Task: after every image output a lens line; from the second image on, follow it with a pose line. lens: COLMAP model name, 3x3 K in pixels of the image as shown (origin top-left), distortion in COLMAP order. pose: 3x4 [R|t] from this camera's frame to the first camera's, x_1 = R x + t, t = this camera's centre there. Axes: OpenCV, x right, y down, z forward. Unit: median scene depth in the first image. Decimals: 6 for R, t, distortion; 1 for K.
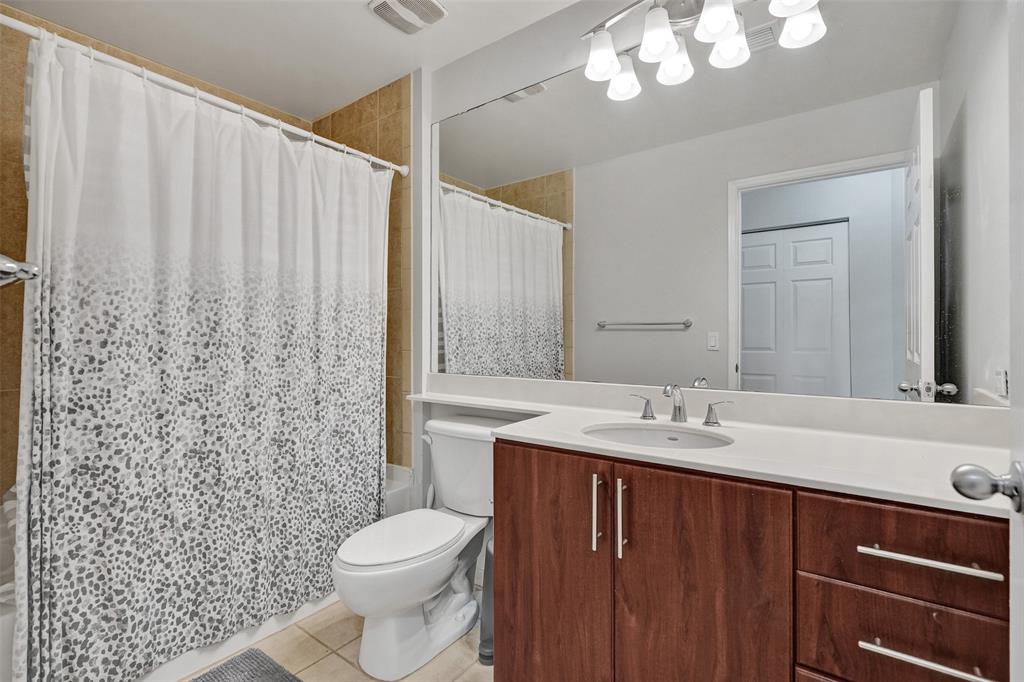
lens RADIAL K [[490.8, 0, 511.1], [0, 490.8, 329.7], [0, 0, 1]] dist [-0.002642, -0.000187]
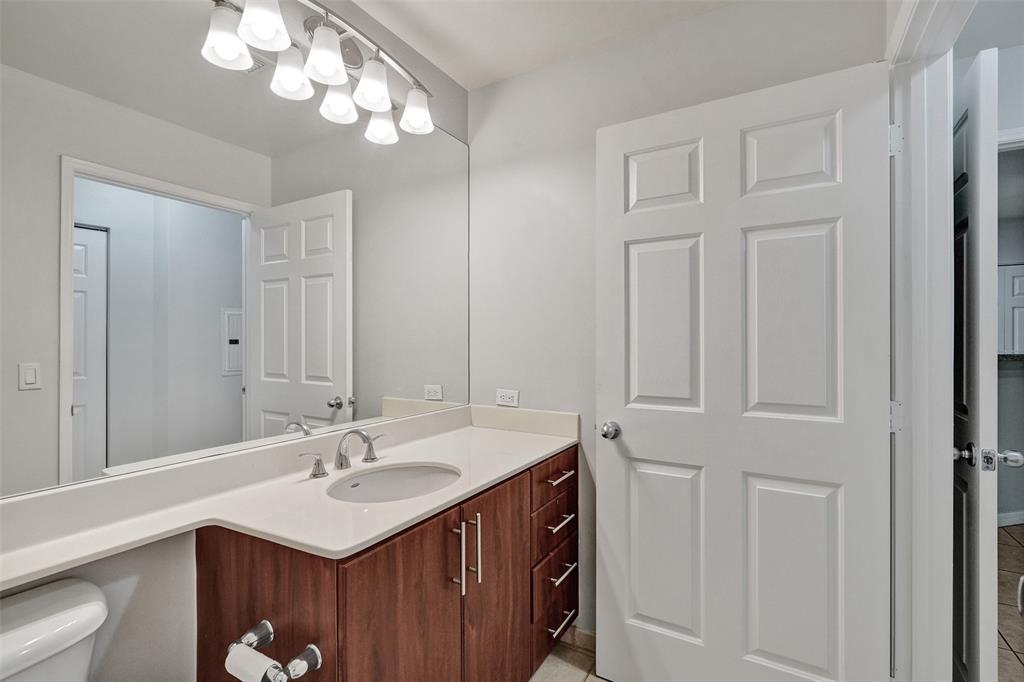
lens RADIAL K [[490.8, 0, 511.1], [0, 490.8, 329.7], [0, 0, 1]] dist [-0.002642, -0.000187]
pose [[-0.124044, 0.006414, 0.992256, -0.826174], [-0.010885, 0.999910, -0.007824, -0.105086], [-0.992217, -0.011771, -0.123963, 0.957866]]
